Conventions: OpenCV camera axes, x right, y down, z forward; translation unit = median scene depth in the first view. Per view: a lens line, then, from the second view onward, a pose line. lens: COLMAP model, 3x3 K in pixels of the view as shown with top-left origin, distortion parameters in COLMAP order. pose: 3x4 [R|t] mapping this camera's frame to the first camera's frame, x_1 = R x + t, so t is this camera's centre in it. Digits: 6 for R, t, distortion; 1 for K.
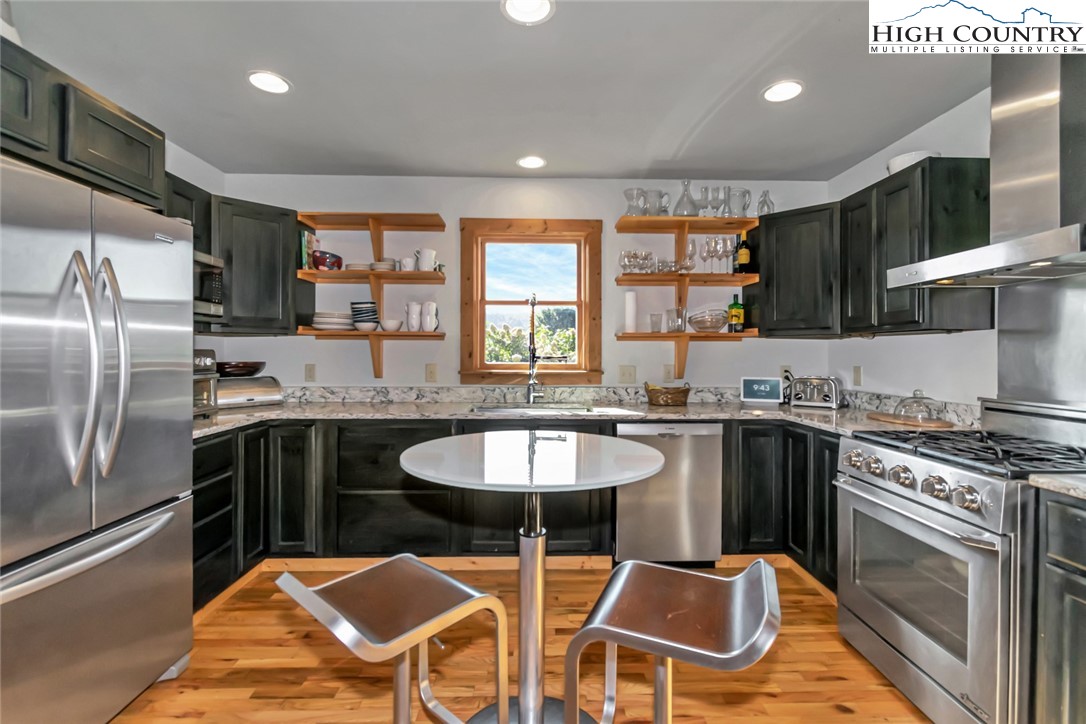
lens RADIAL K [[492.2, 0, 543.0], [0, 492.2, 362.0], [0, 0, 1]] dist [-0.000045, -0.000043]
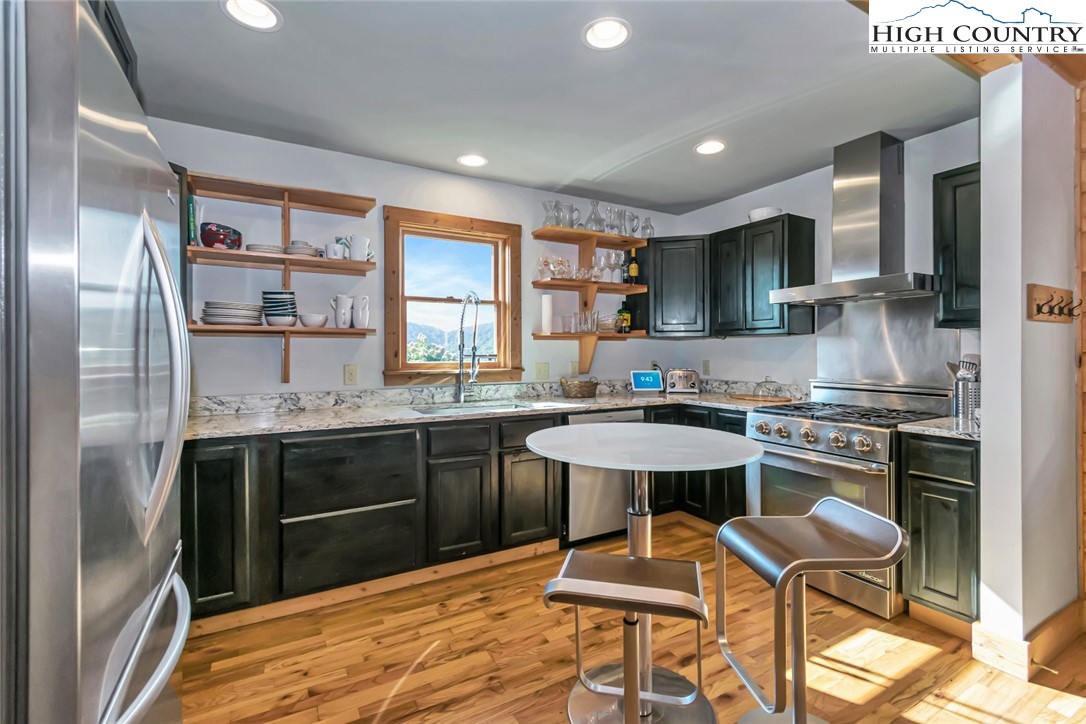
lens RADIAL K [[488.1, 0, 541.5], [0, 488.1, 358.9], [0, 0, 1]] dist [0.001179, 0.000211]
pose [[0.880392, -0.013155, 0.474065, -0.350520], [0.014266, 0.999897, 0.001253, -0.002741], [-0.474033, 0.005659, 0.880489, 0.058723]]
